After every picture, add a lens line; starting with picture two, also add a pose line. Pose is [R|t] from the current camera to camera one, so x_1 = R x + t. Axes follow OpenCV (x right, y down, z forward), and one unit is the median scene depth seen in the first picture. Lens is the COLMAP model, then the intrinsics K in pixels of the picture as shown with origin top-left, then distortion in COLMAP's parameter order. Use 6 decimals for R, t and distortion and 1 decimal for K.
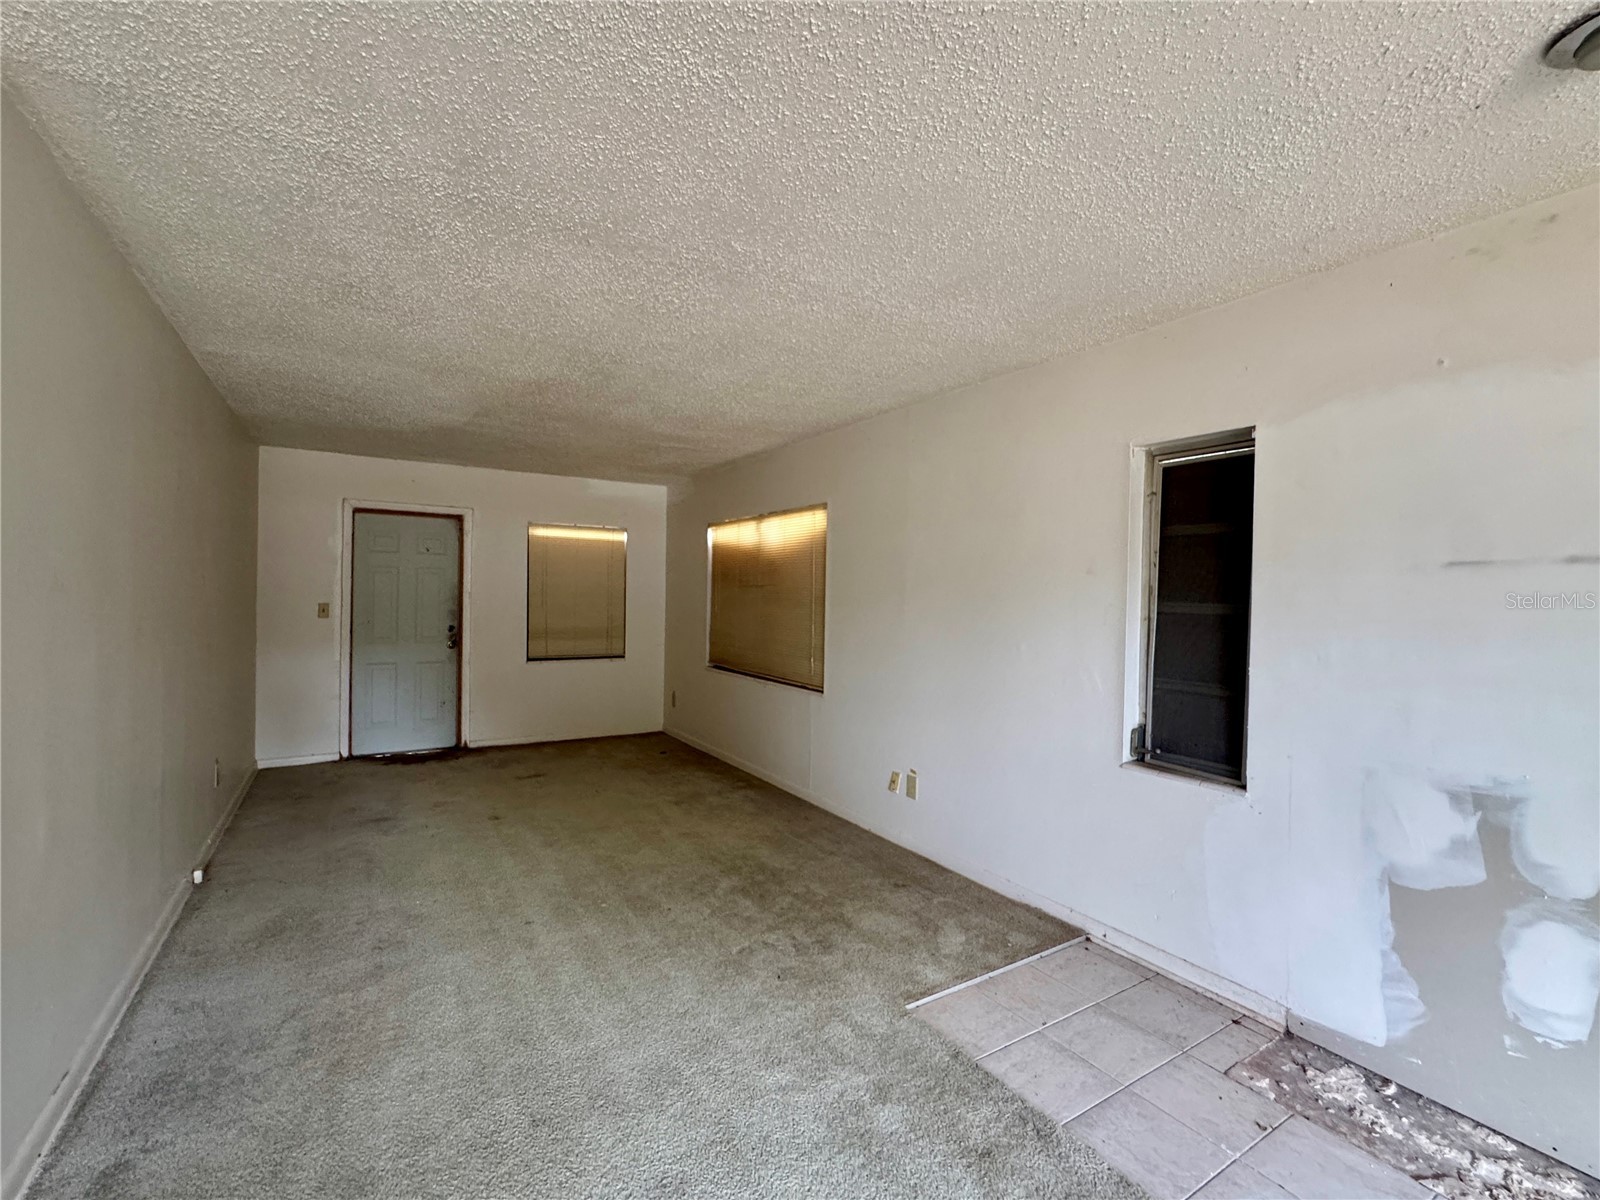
lens RADIAL K [[698.7, 0, 797.4], [0, 698.7, 596.0], [0, 0, 1]] dist [-0.001821, -0.000320]
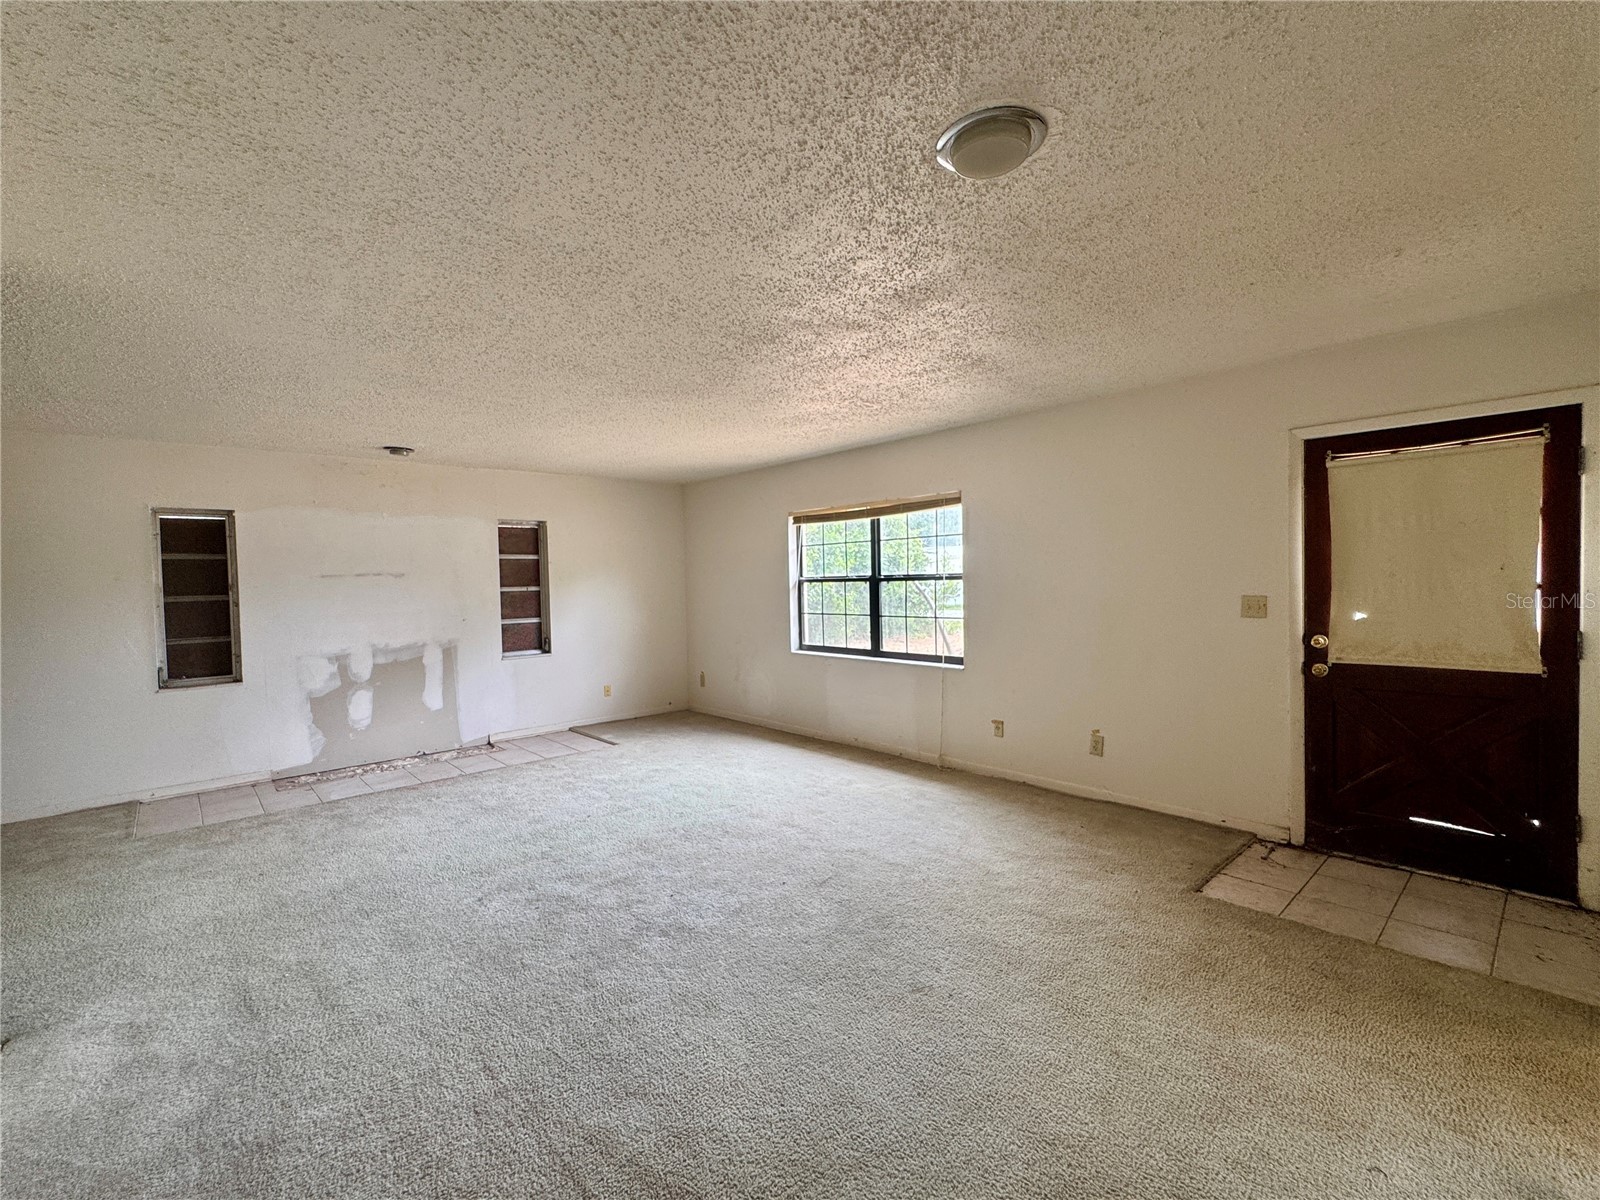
lens RADIAL K [[698.7, 0, 802.5], [0, 698.7, 599.6], [0, 0, 1]] dist [-0.001821, -0.000320]
pose [[-0.173429, -0.048320, 0.983660, -2.003056], [0.023536, 0.998307, 0.053190, -0.051398], [-0.984565, 0.032376, -0.171998, -0.371574]]
